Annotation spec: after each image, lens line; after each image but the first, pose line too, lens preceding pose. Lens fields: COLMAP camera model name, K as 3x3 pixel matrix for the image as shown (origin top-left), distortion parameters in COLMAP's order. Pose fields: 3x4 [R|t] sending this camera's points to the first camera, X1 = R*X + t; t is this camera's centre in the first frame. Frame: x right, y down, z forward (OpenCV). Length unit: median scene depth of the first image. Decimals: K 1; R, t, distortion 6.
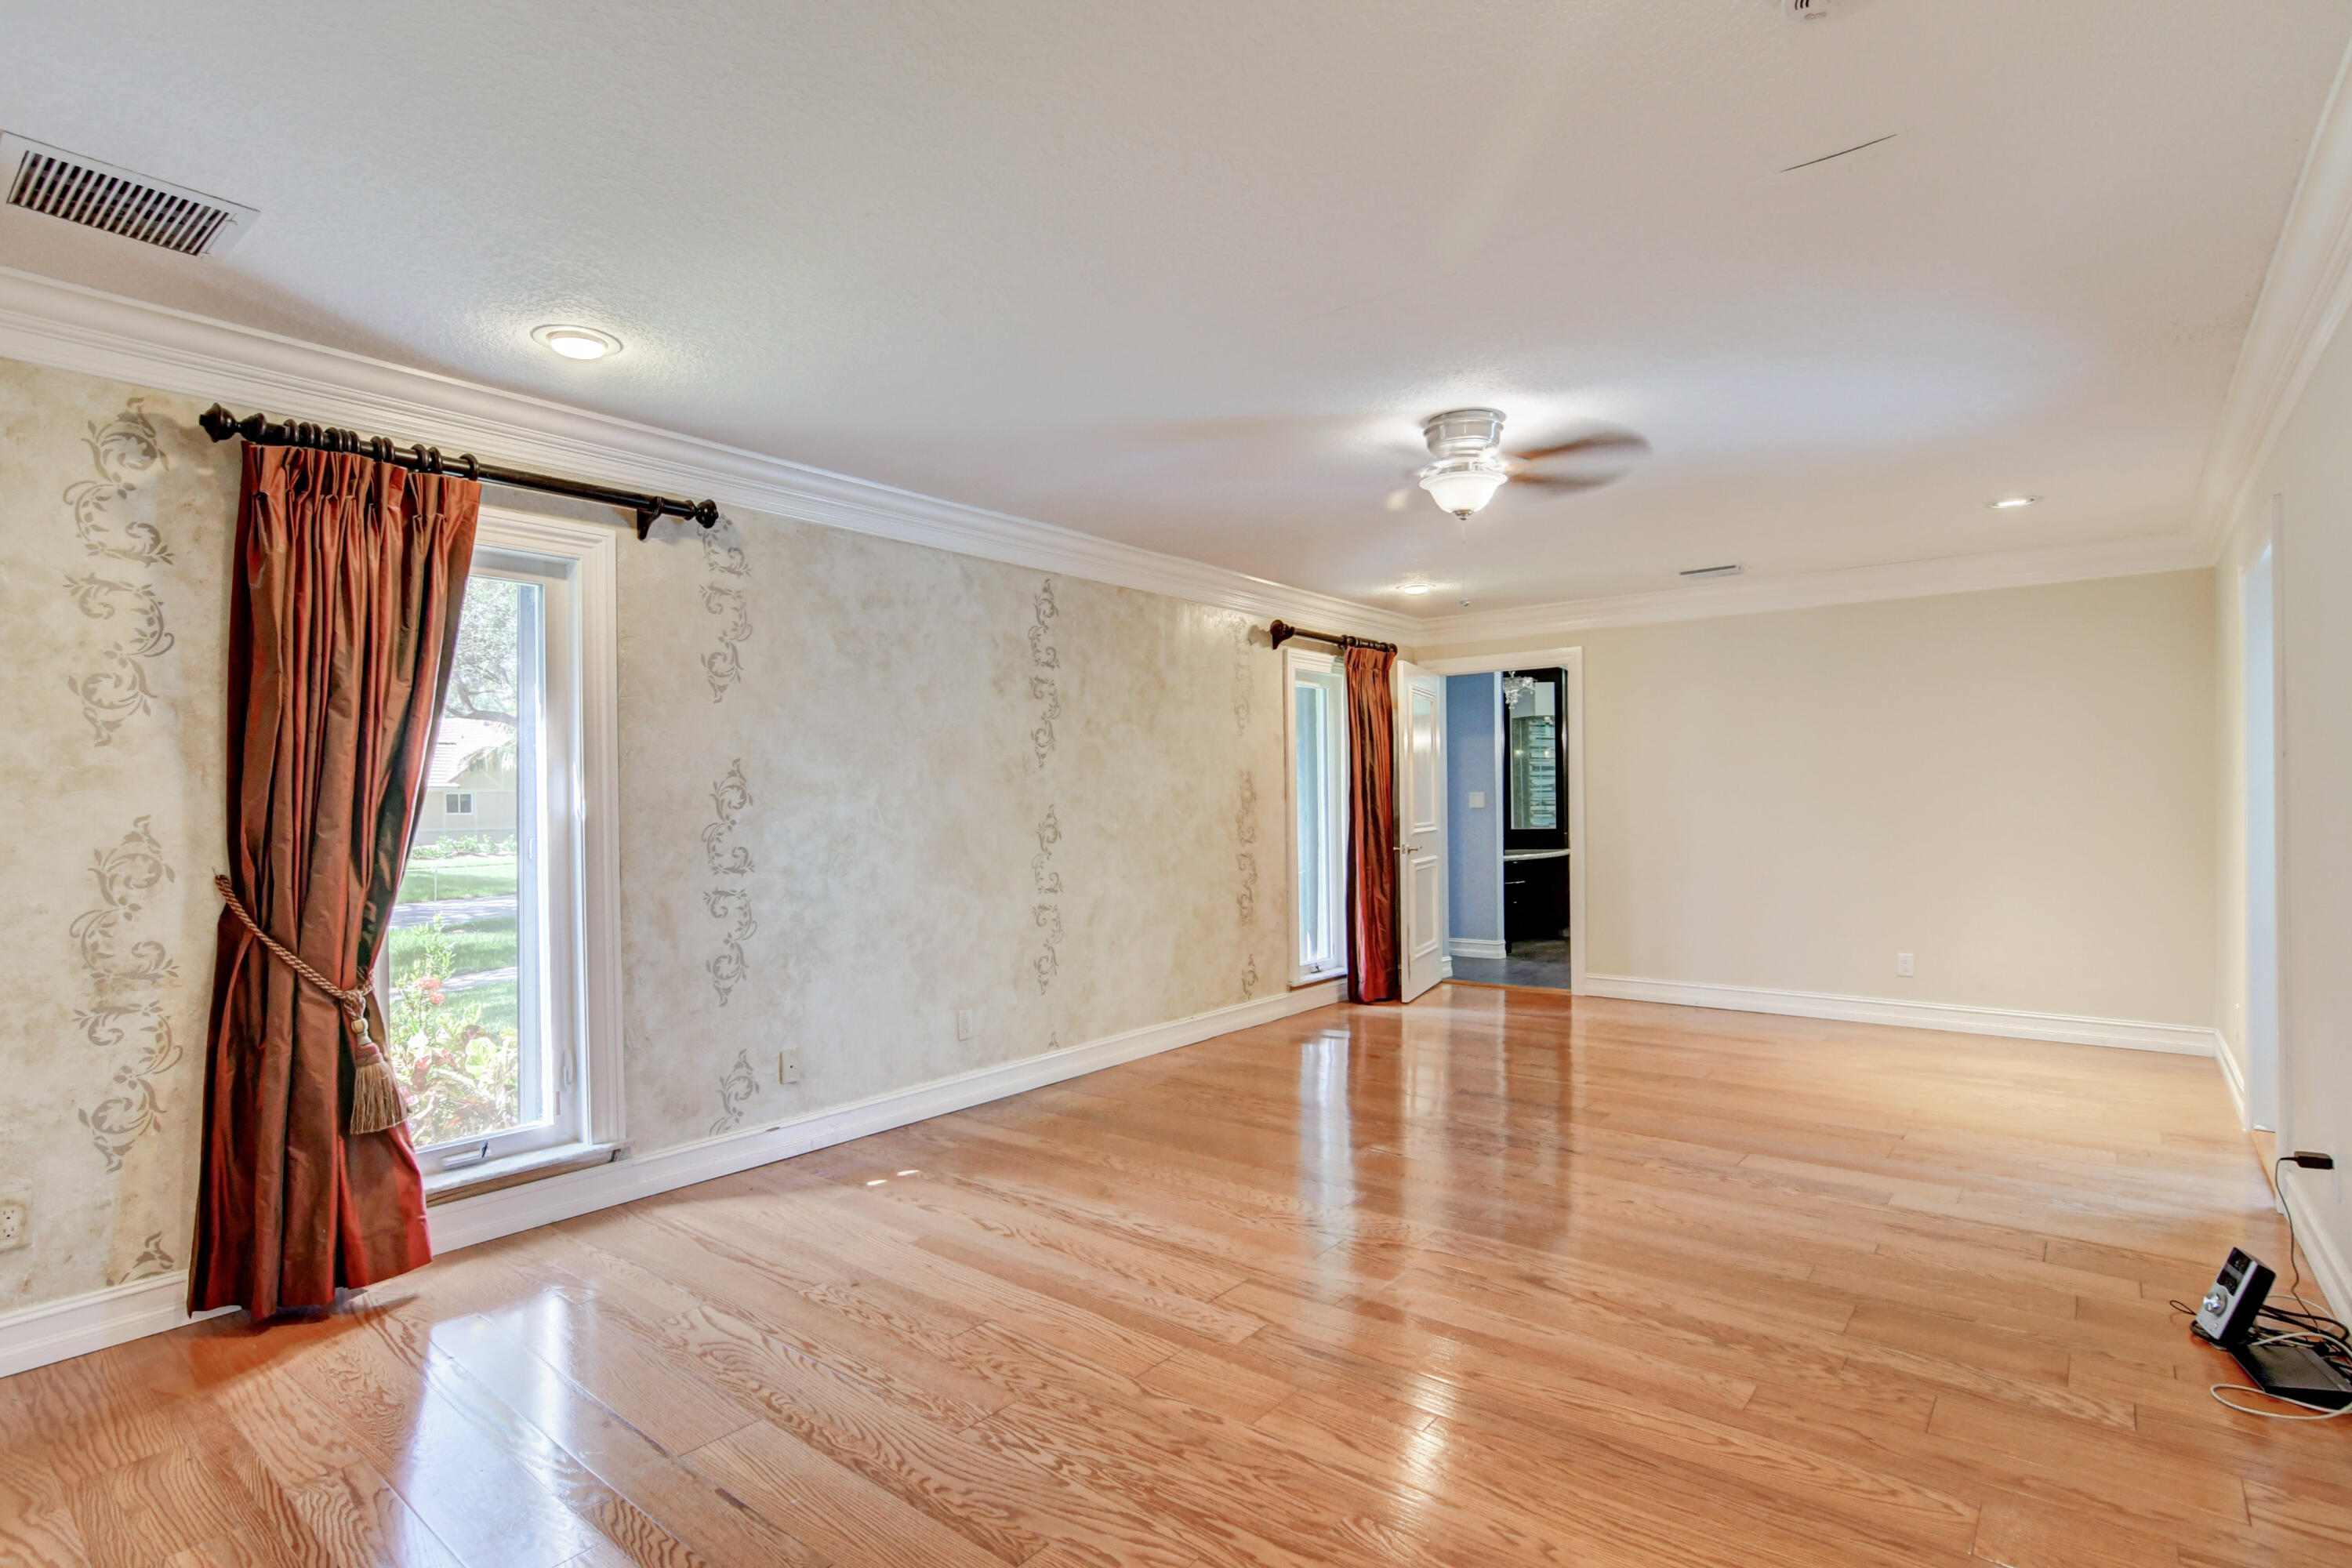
lens RADIAL K [[1156.2, 0, 1171.3], [0, 1156.2, 794.3], [0, 0, 1]] dist [-0.025146, 0.009196]
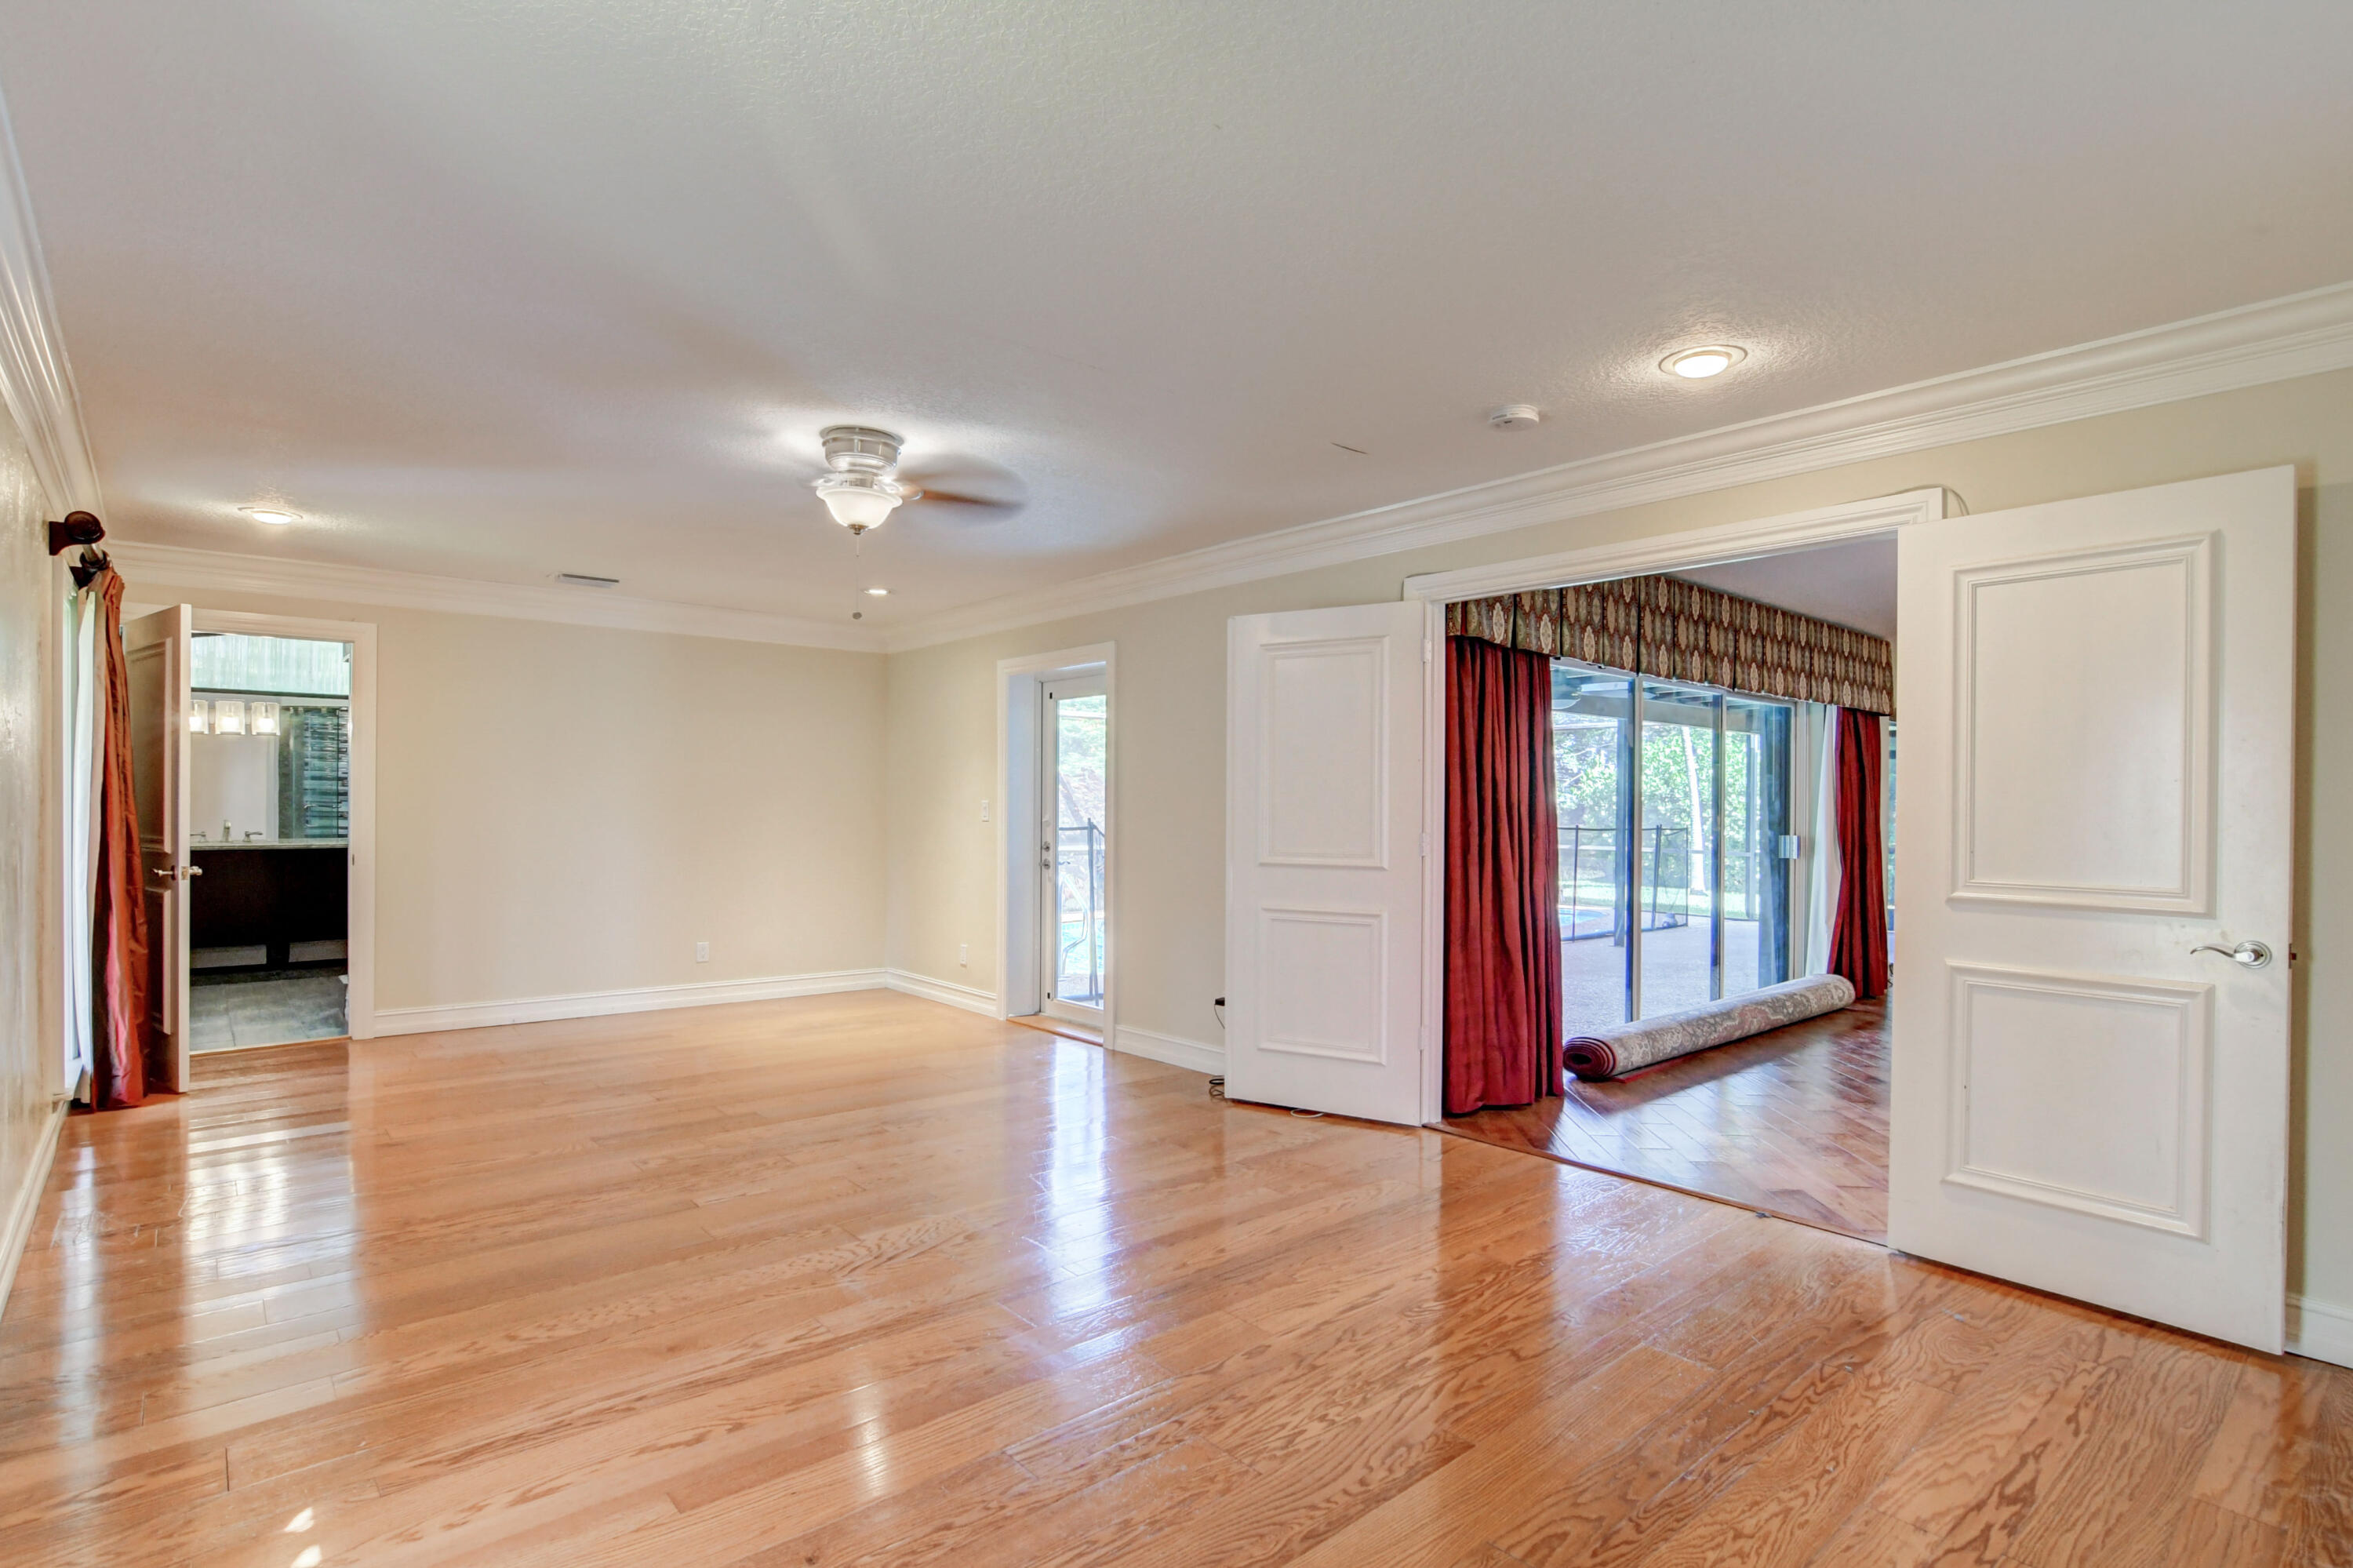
lens RADIAL K [[1156.7, 0, 1148.9], [0, 1156.7, 807.3], [0, 0, 1]] dist [-0.025146, 0.009196]
pose [[0.183135, 0.011548, 0.983020, -0.654244], [-0.016031, 0.999833, -0.008759, 0.007033], [-0.982957, -0.014154, 0.183289, 0.526293]]
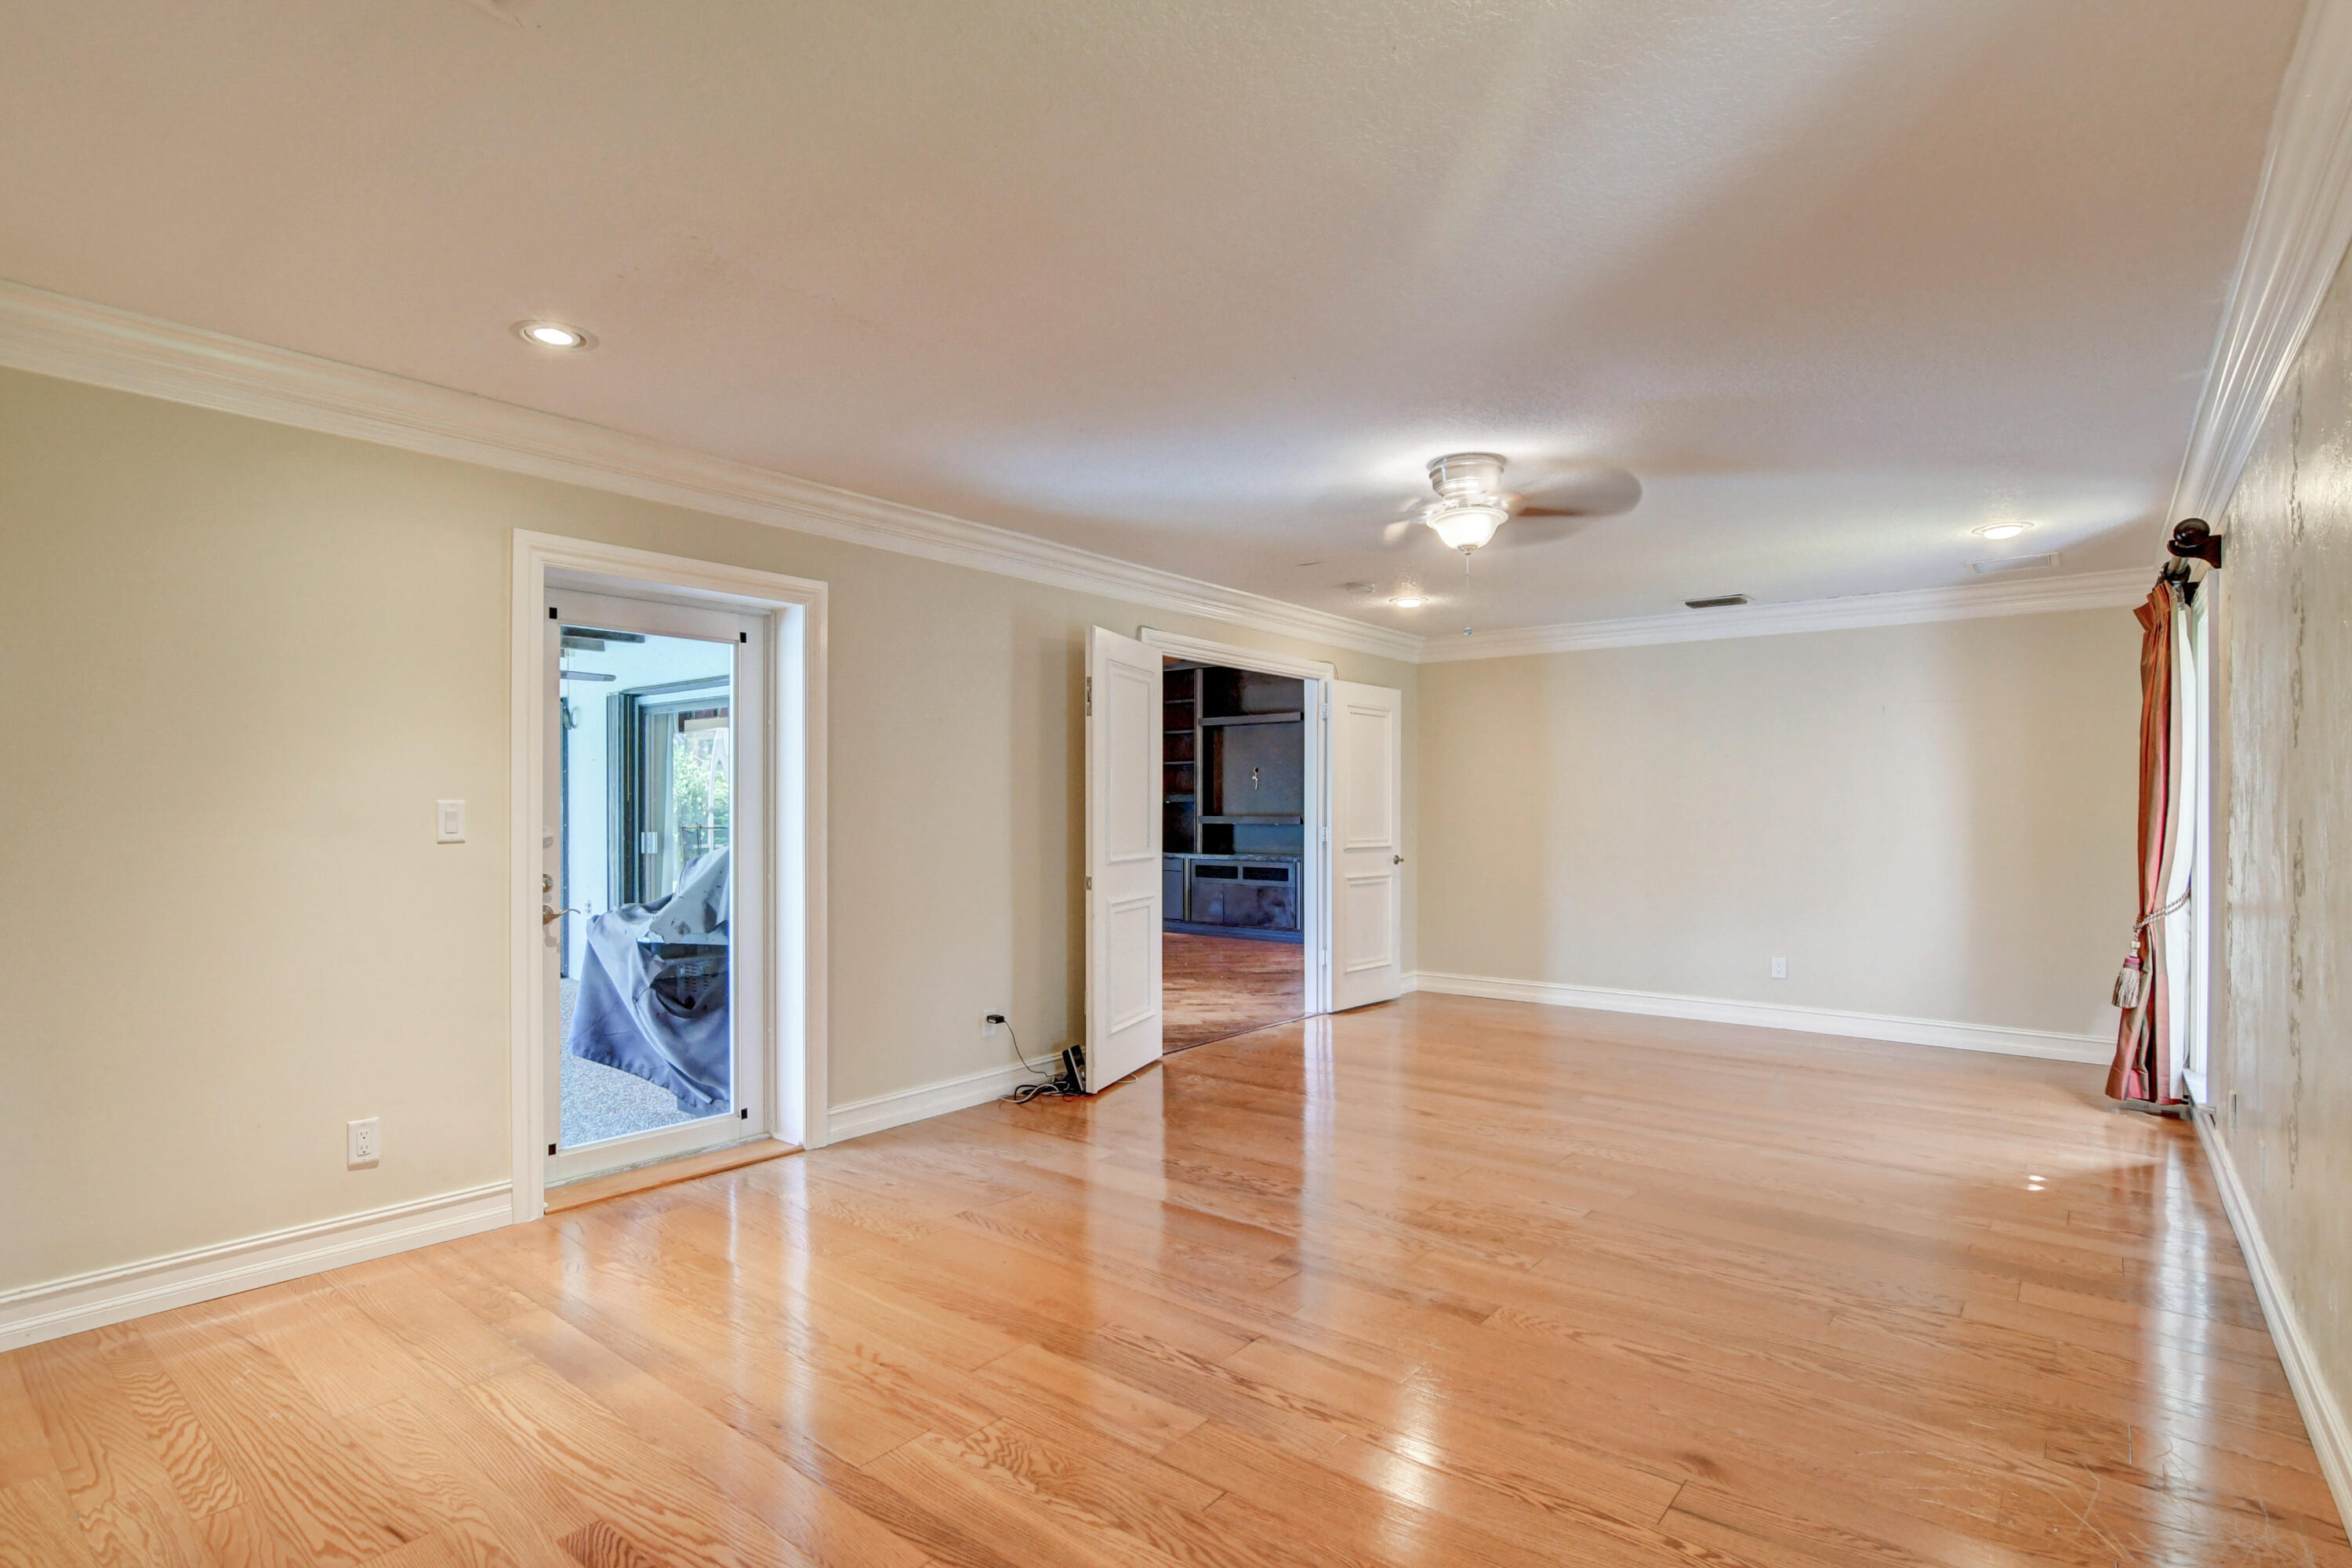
lens RADIAL K [[1156.2, 0, 1173.2], [0, 1156.2, 795.1], [0, 0, 1]] dist [-0.025146, 0.009196]
pose [[-0.999957, 0.008084, -0.004487, 0.501209], [0.008167, 0.999790, -0.018795, 0.003916], [0.004334, -0.018831, -0.999813, 1.945000]]
